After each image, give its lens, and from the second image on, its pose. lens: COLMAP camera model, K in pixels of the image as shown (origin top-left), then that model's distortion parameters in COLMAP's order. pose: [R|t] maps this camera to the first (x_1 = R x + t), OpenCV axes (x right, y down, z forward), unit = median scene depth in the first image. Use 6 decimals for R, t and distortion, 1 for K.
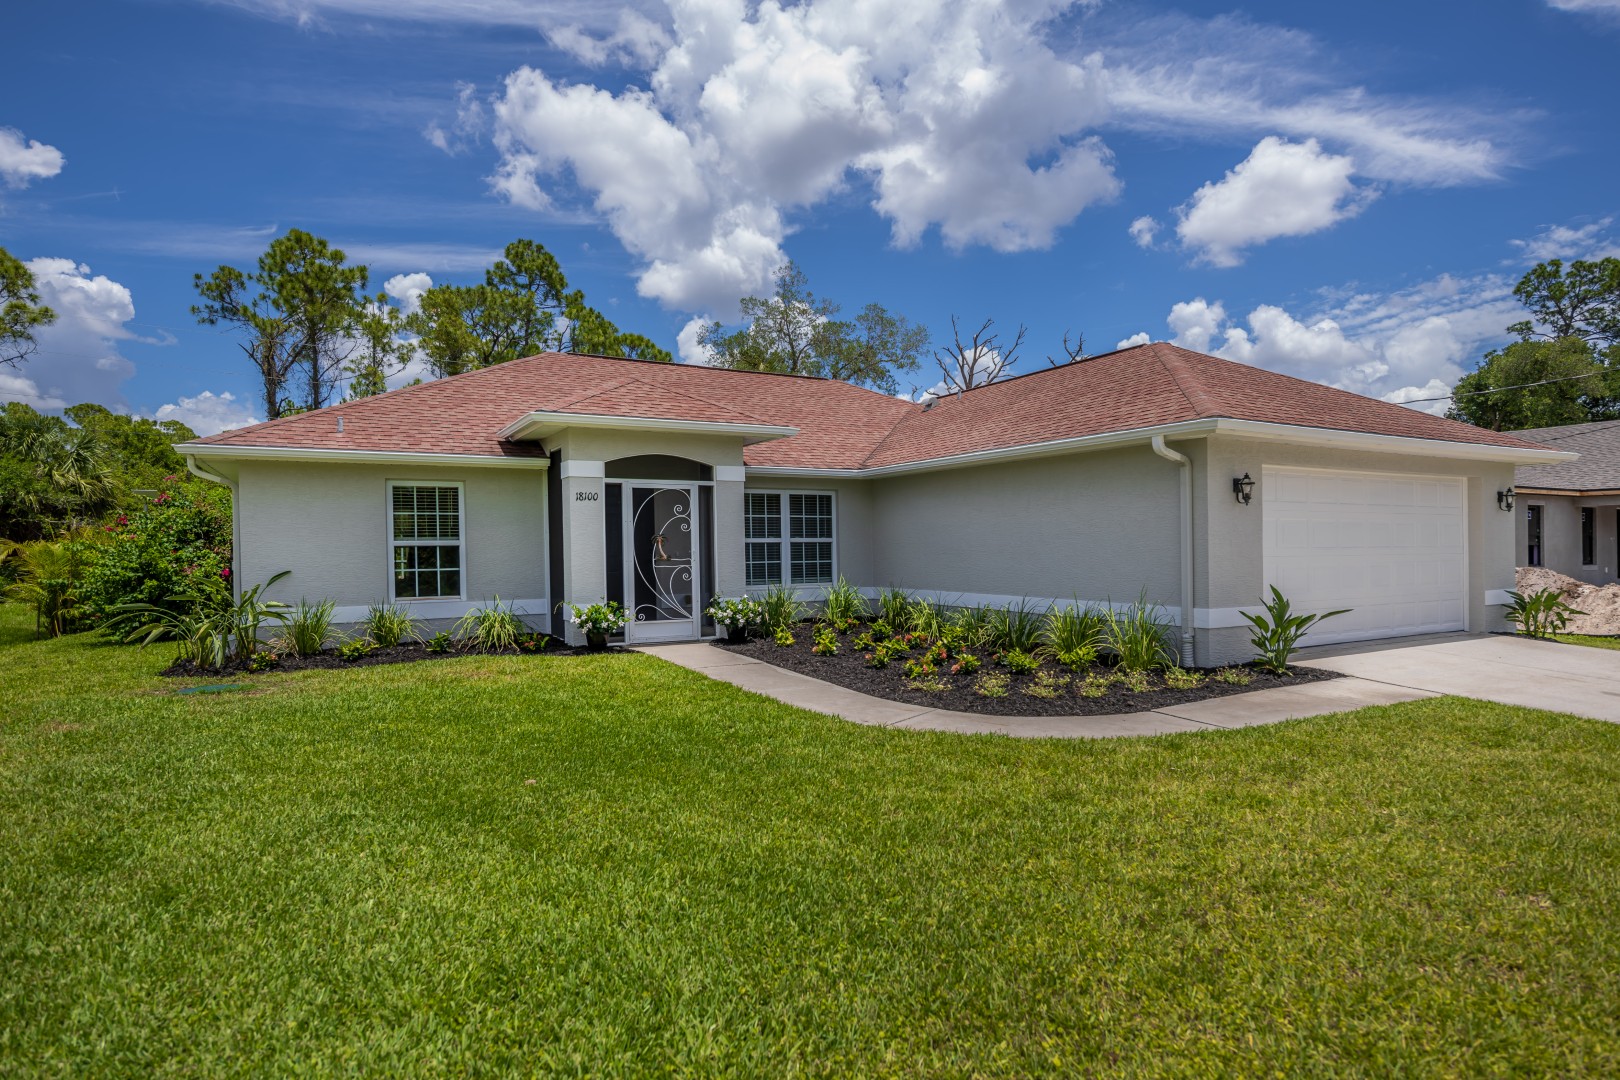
lens RADIAL K [[886.9, 0, 857.6], [0, 886.9, 545.7], [0, 0, 1]] dist [-0.021227, -0.001395]
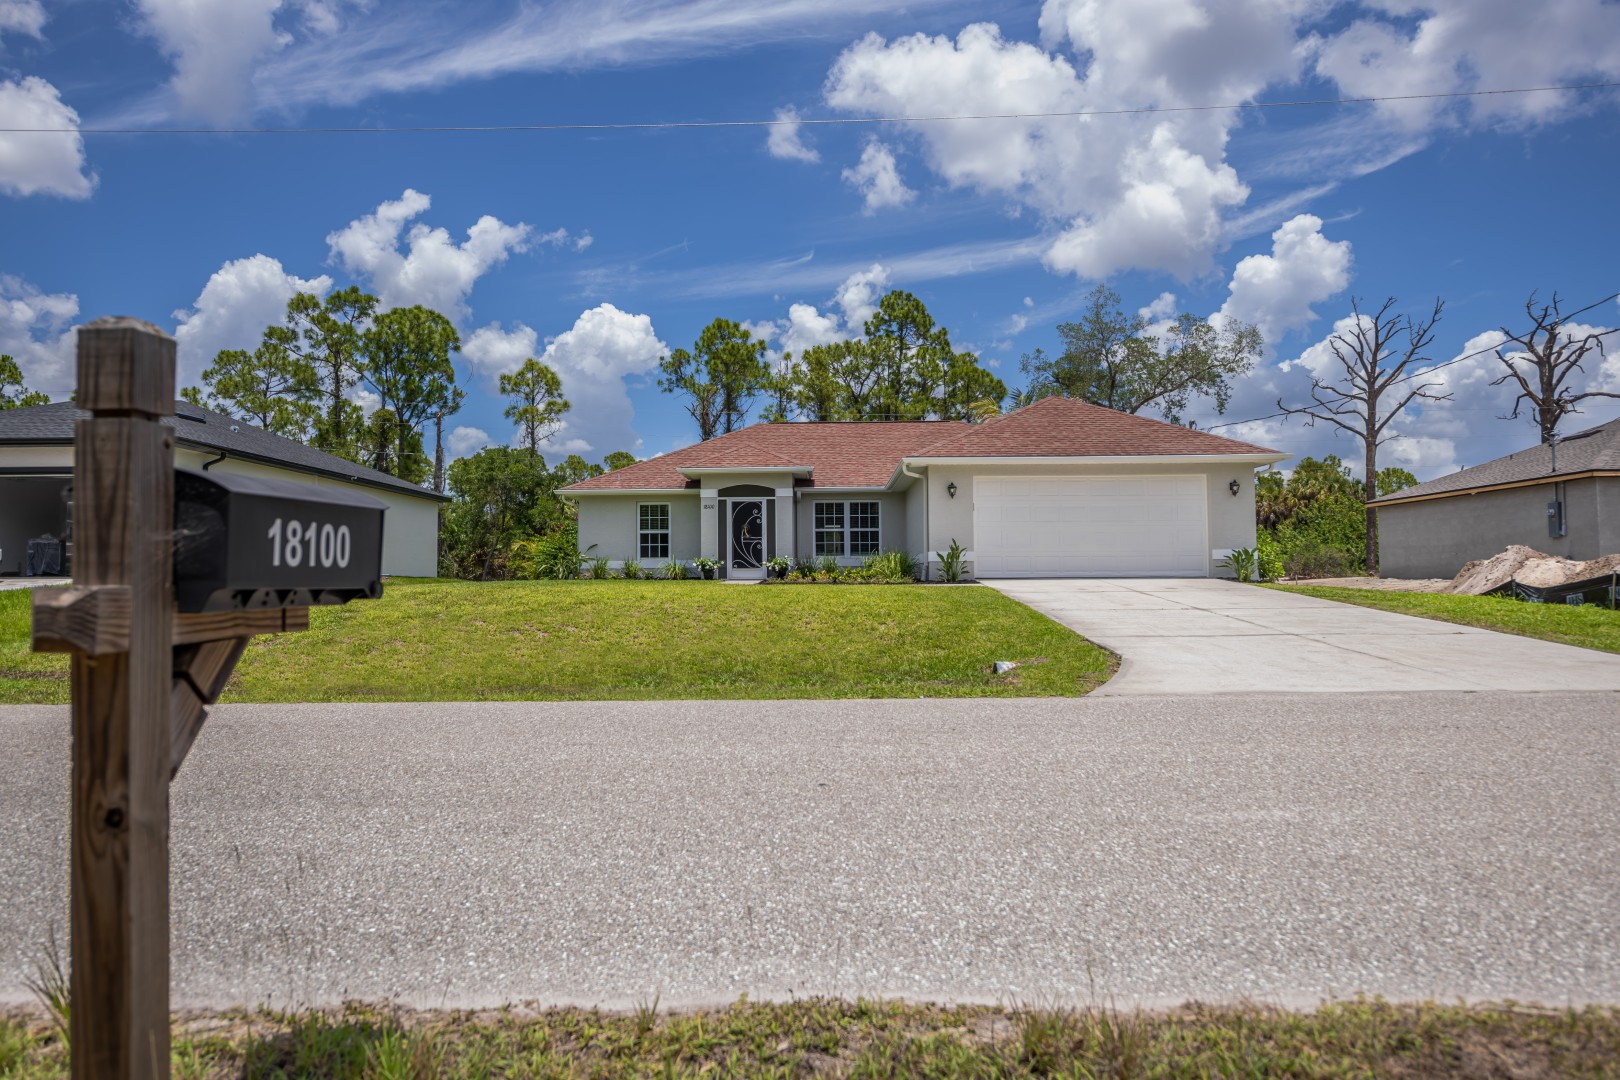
lens RADIAL K [[1000.4, 0, 810.0], [0, 1000.4, 540.0], [0, 0, 1]] dist [-0.000575, -0.000066]
pose [[0.853275, -0.017196, -0.521178, 0.837469], [0.000276, 0.999471, -0.032525, 0.073789], [0.521462, 0.027609, 0.852828, -0.649792]]
